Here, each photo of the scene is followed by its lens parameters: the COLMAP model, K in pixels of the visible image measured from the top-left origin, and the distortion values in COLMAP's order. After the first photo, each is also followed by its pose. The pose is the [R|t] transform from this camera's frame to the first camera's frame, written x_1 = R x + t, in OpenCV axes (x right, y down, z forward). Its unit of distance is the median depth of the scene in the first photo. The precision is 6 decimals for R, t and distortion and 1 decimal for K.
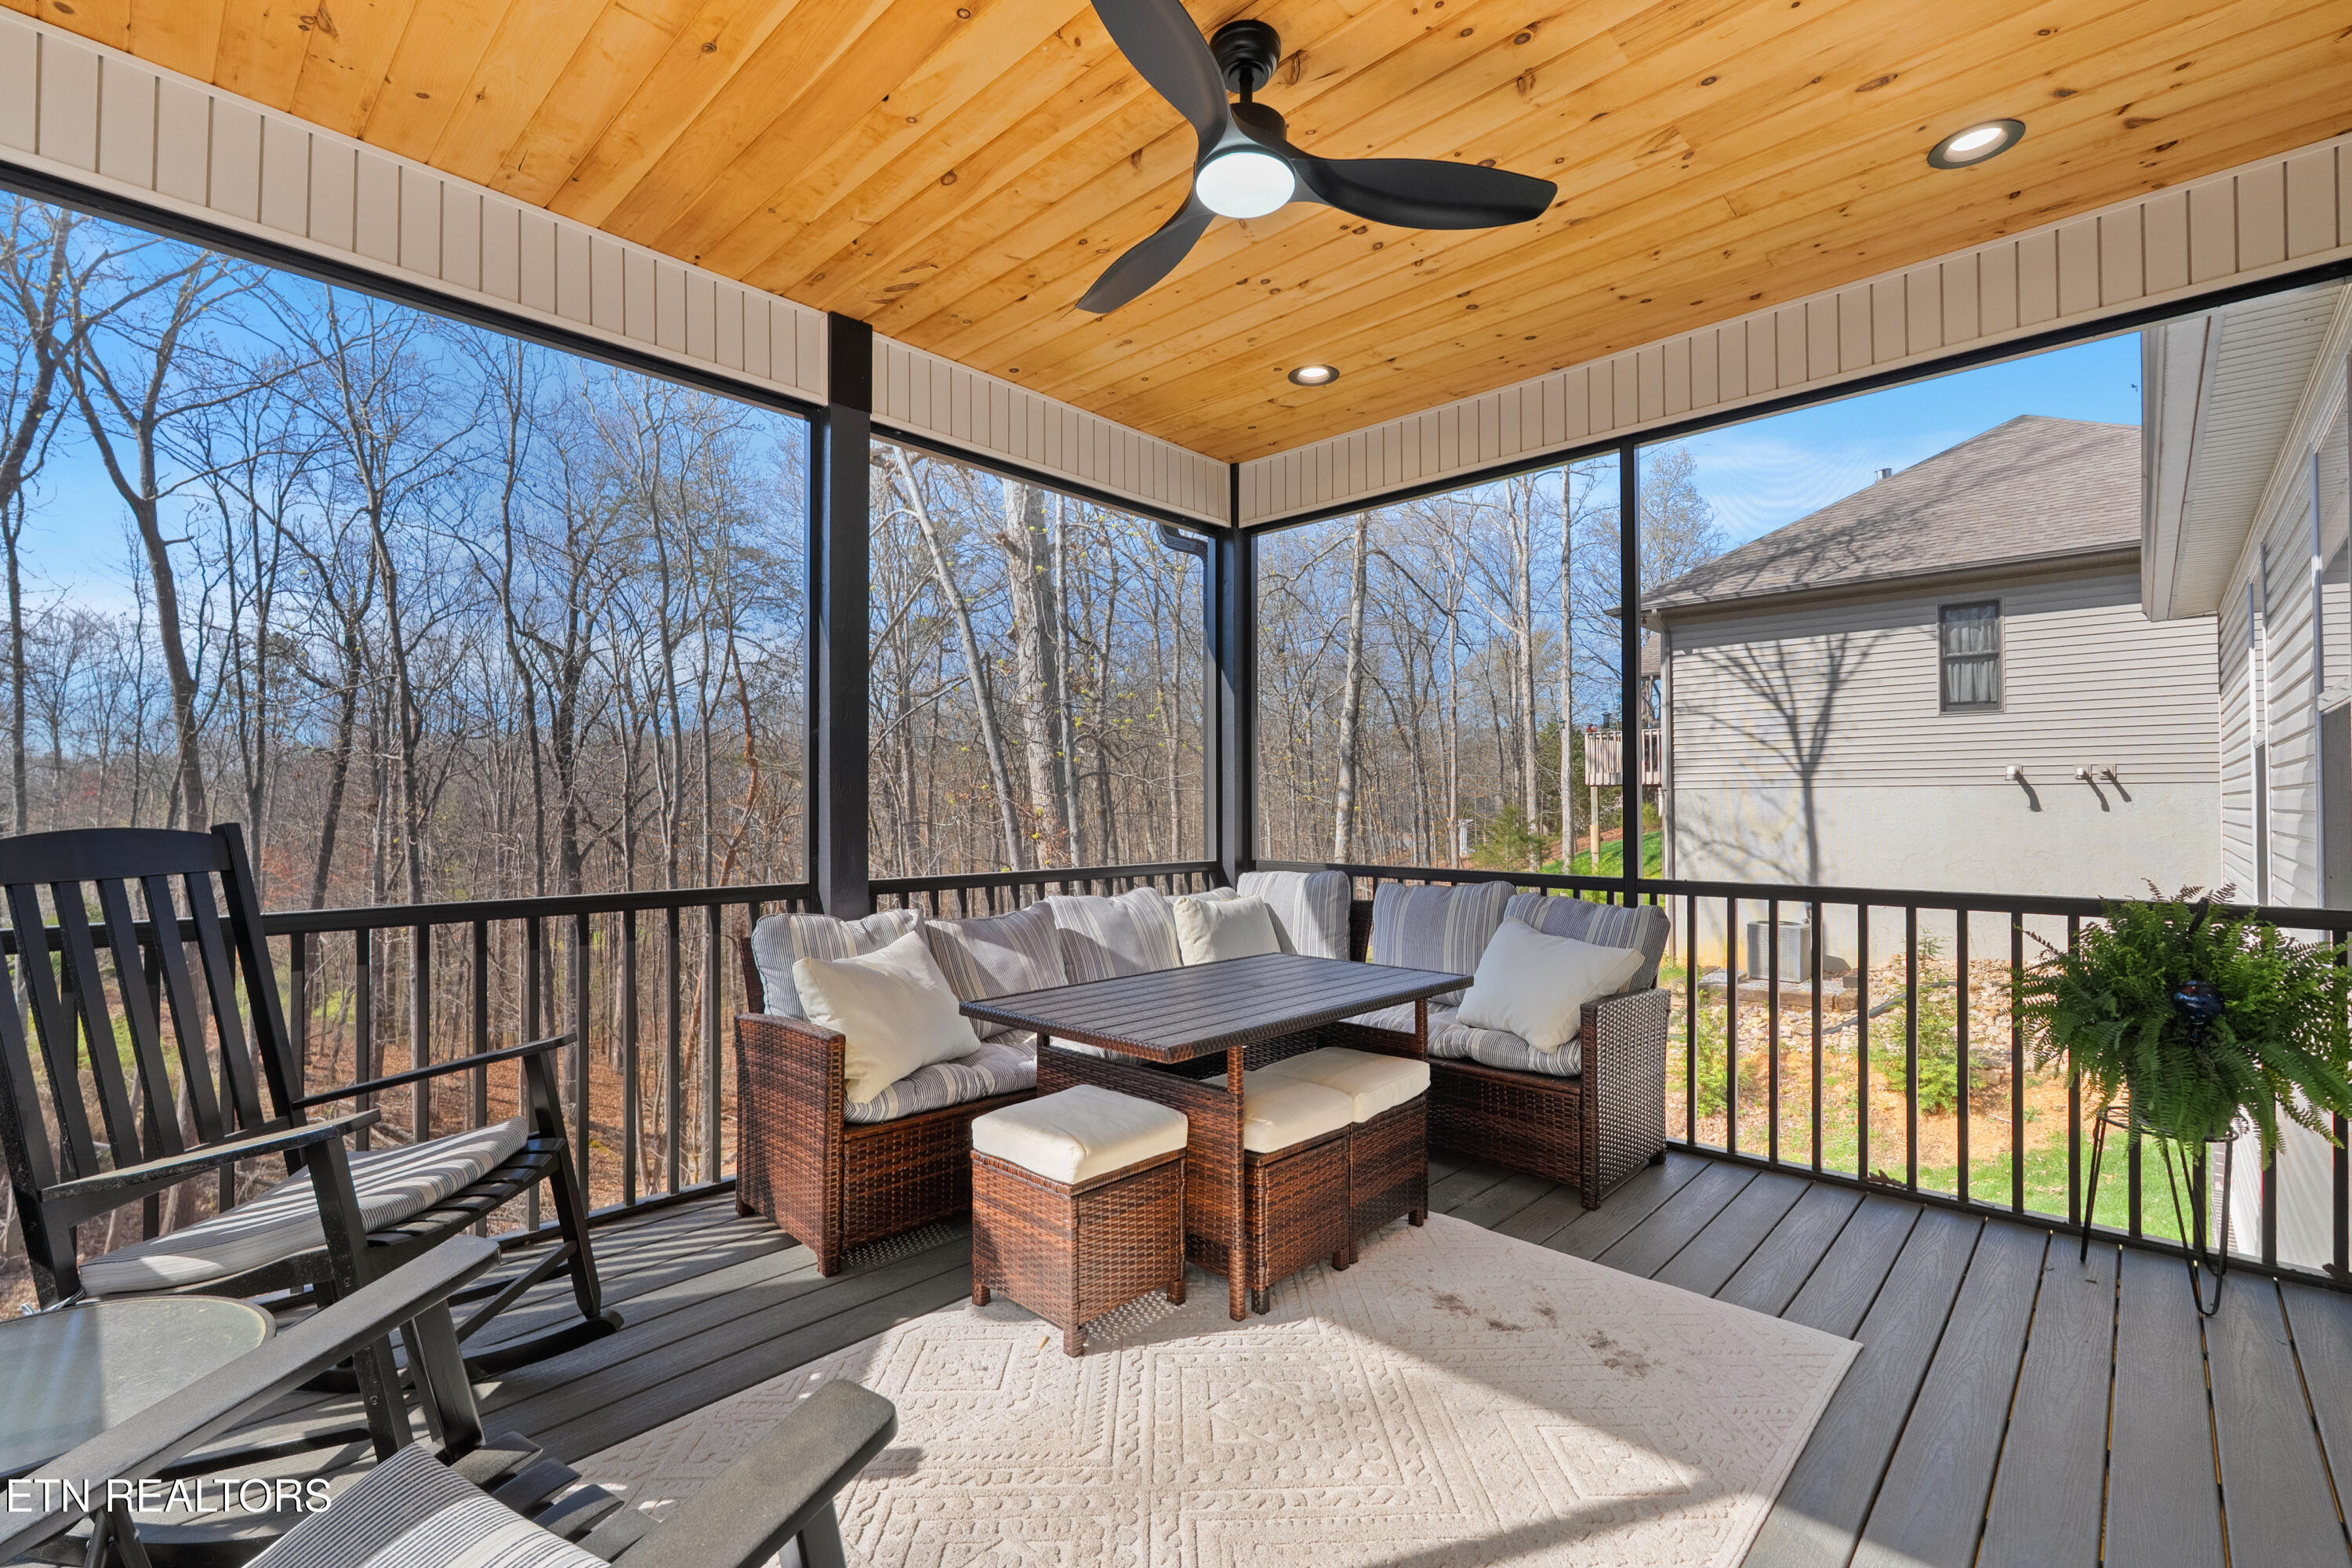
lens RADIAL K [[1036.6, 0, 1172.6], [0, 1036.6, 790.3], [0, 0, 1]] dist [-0.000251, -0.000212]
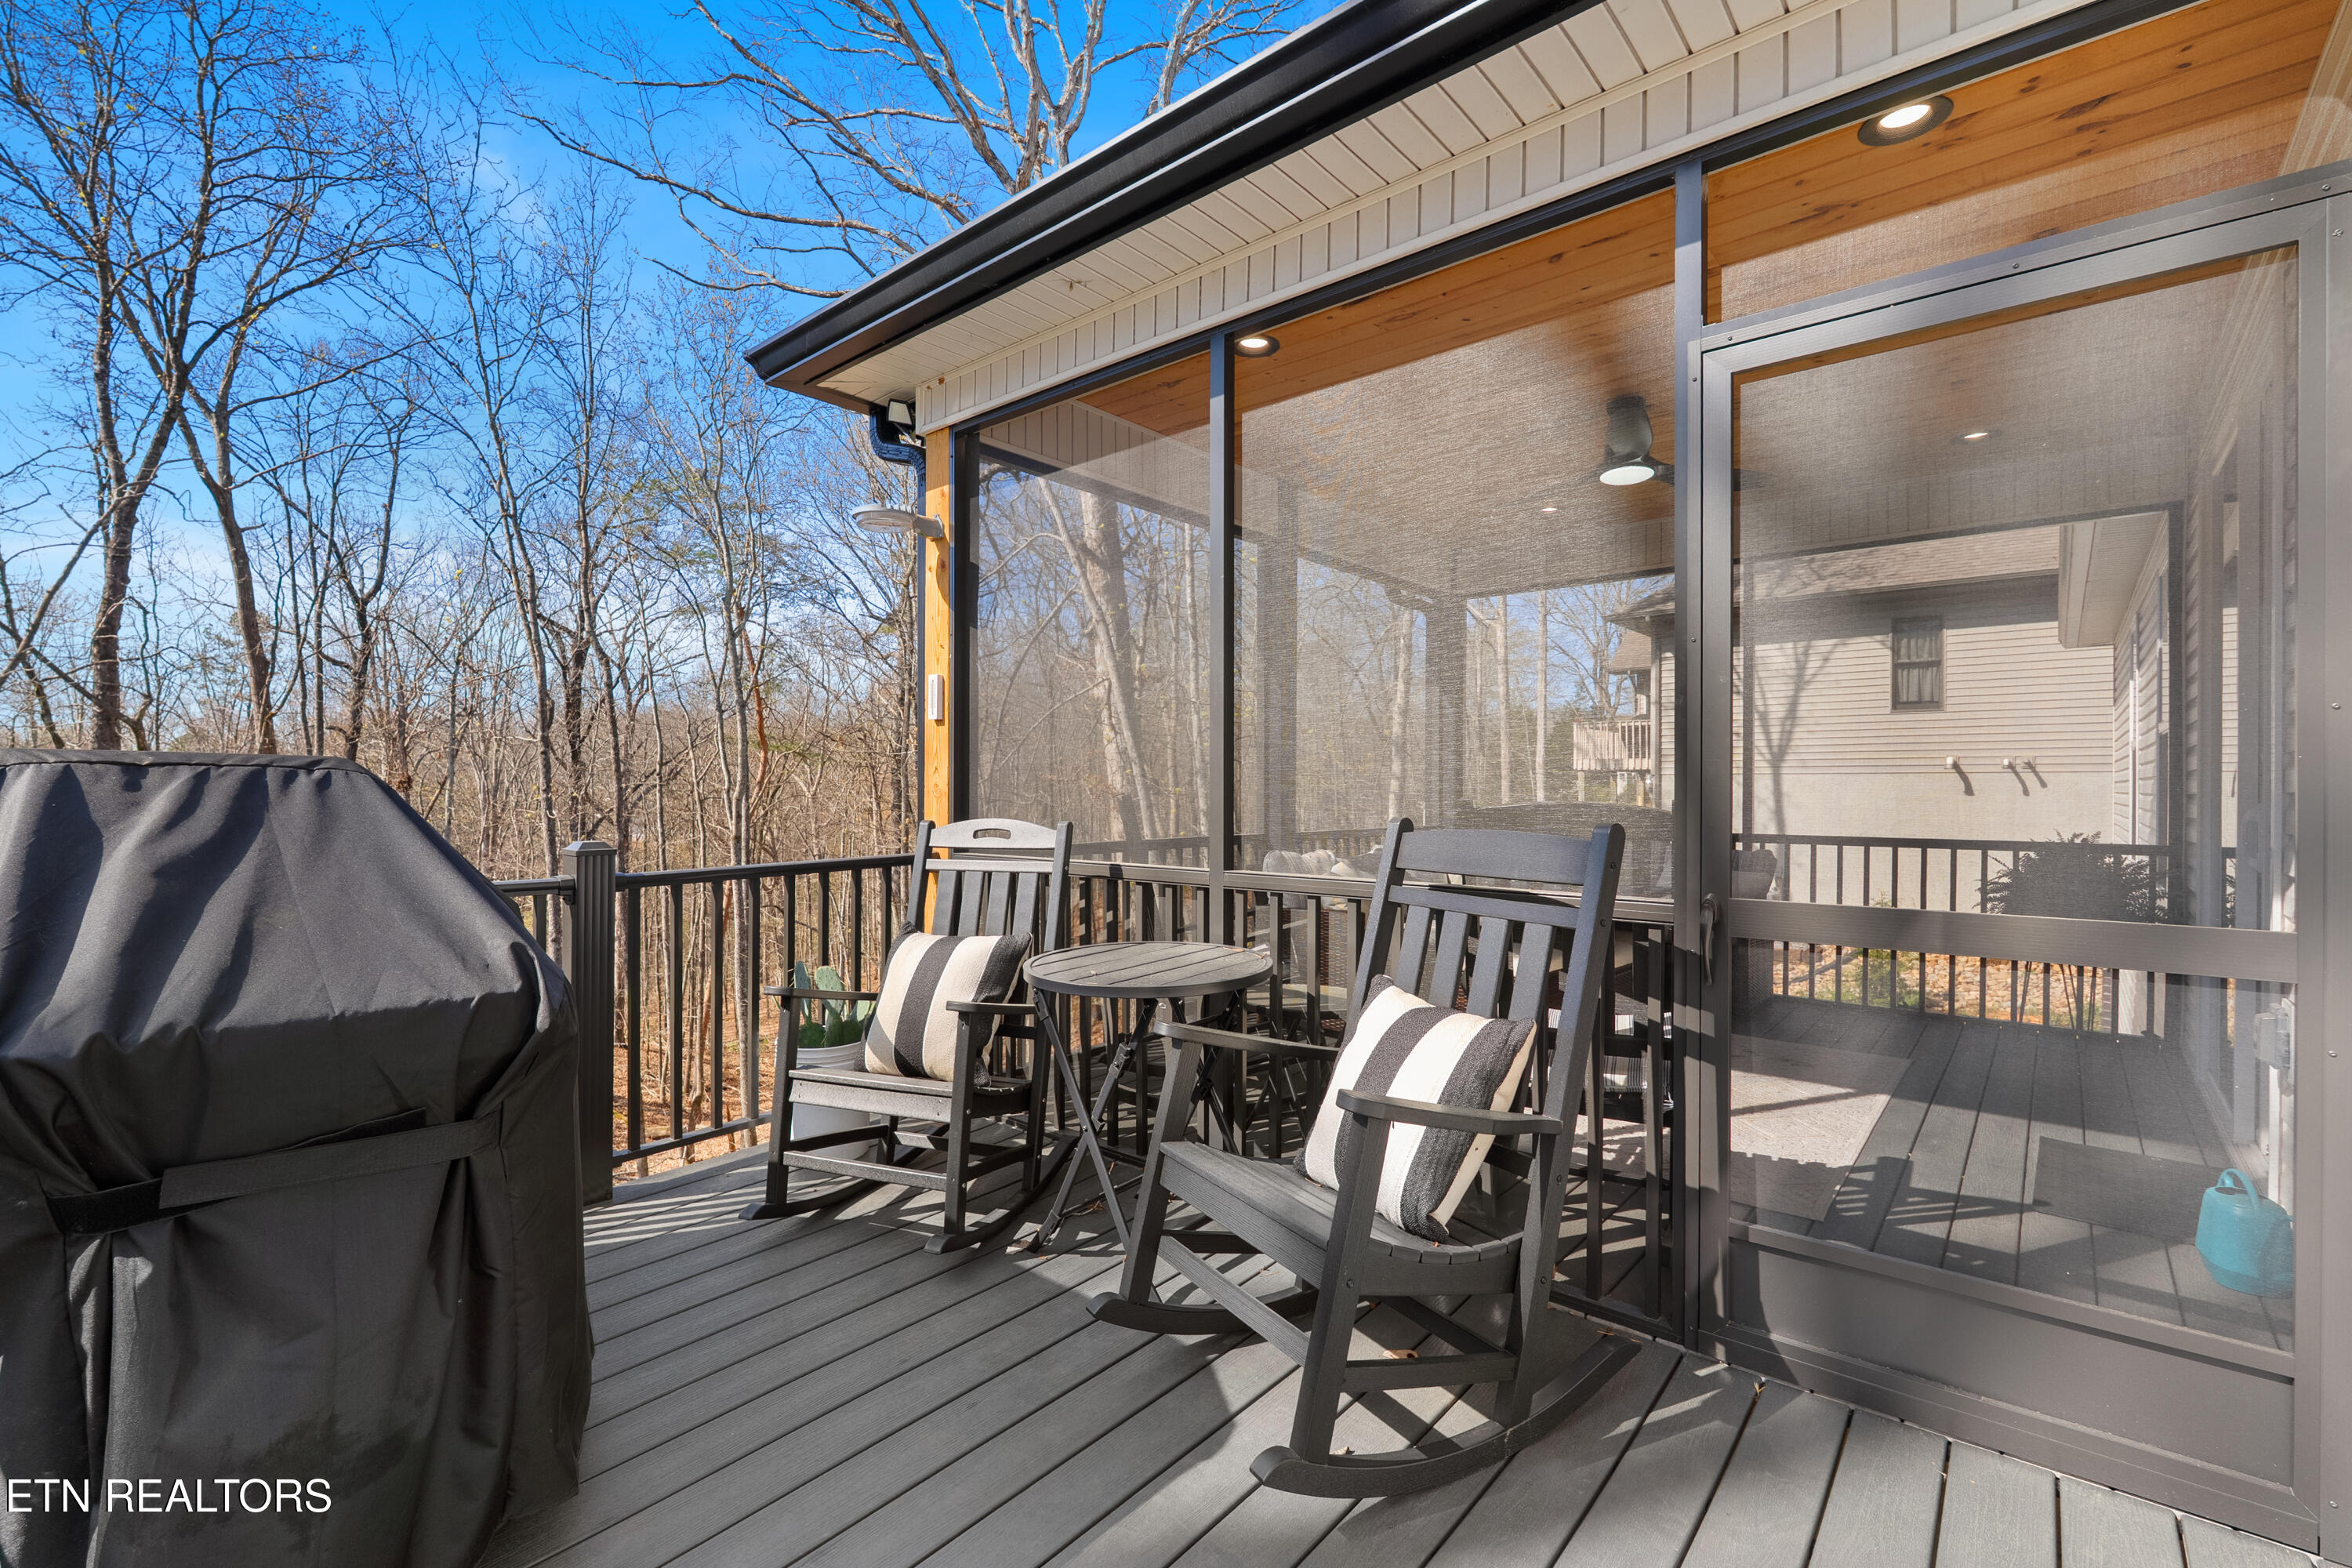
lens RADIAL K [[1034.5, 0, 1176.0], [0, 1034.5, 784.0], [0, 0, 1]] dist [0.002684, 0.000415]
pose [[0.998844, 0.005818, 0.047726, -0.132102], [-0.006419, 0.999902, 0.012437, -0.001632], [-0.047649, -0.012729, 0.998783, -0.142488]]
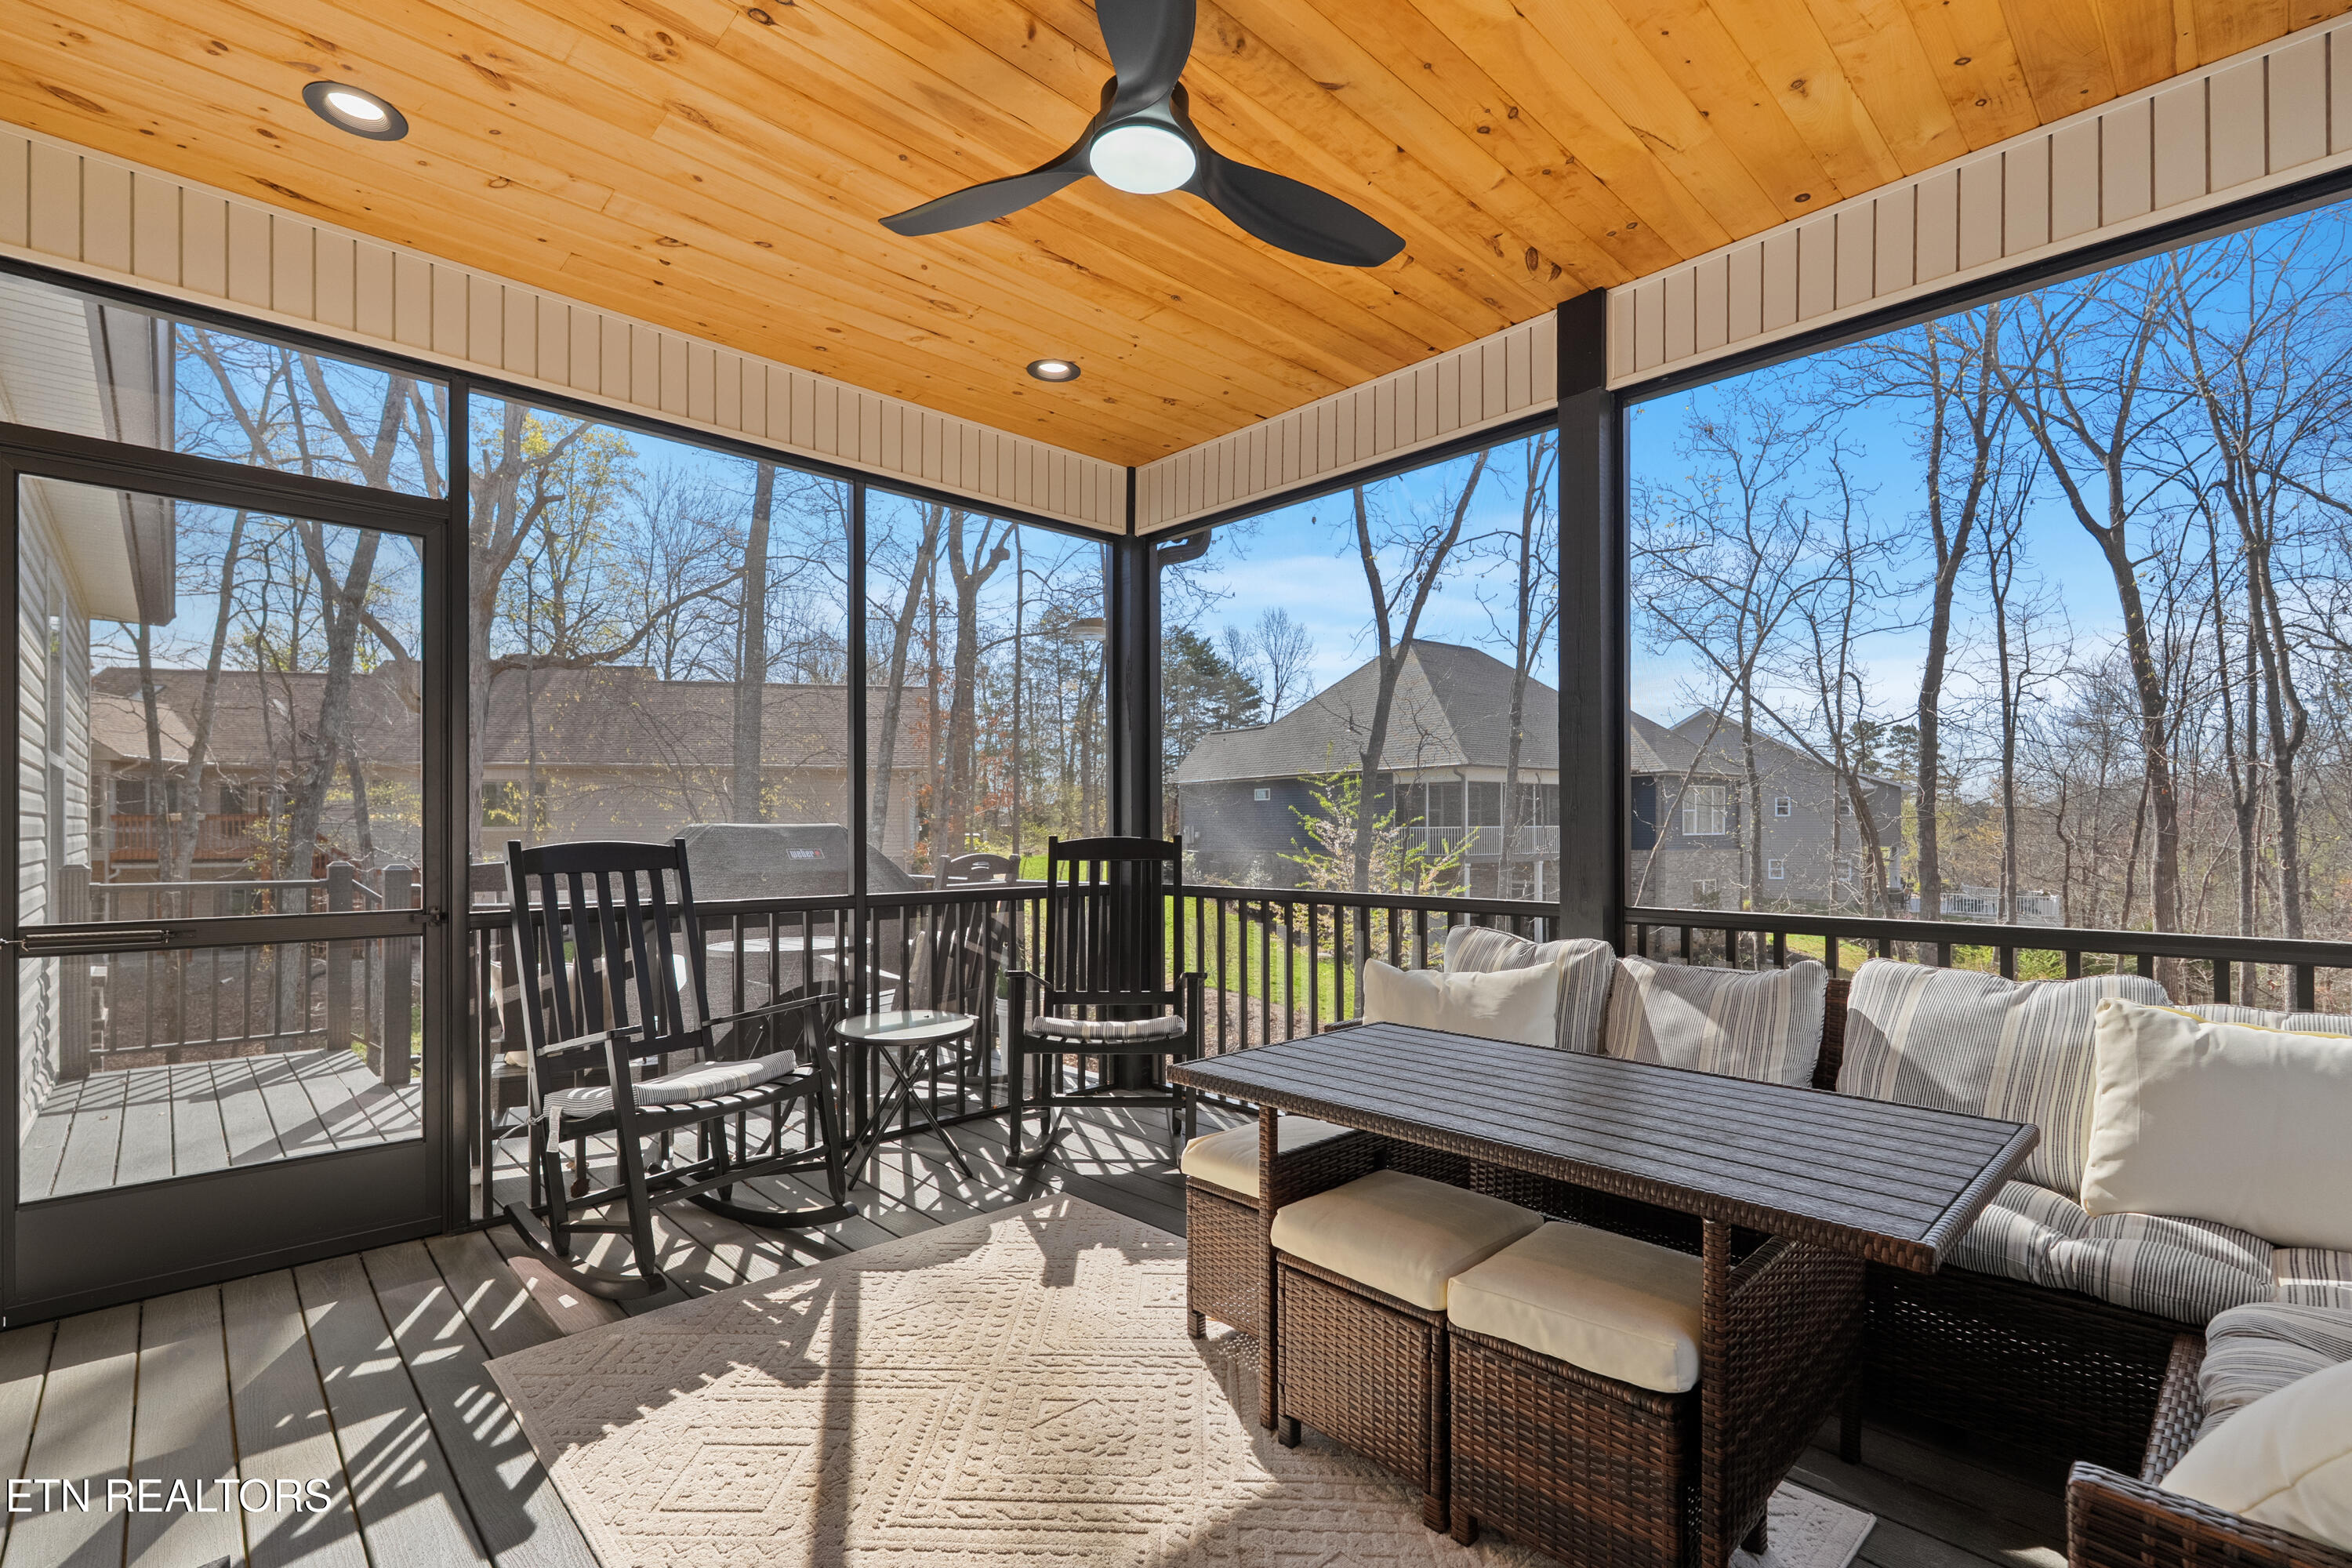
lens RADIAL K [[1053.0, 0, 1176.1], [0, 1053.0, 826.4], [0, 0, 1]] dist [-0.001488, -0.000478]
pose [[-0.059561, 0.000975, -0.998224, 0.182032], [0.016426, 0.999865, -0.000004, 0.003364], [0.998090, -0.016397, -0.059569, 0.193175]]
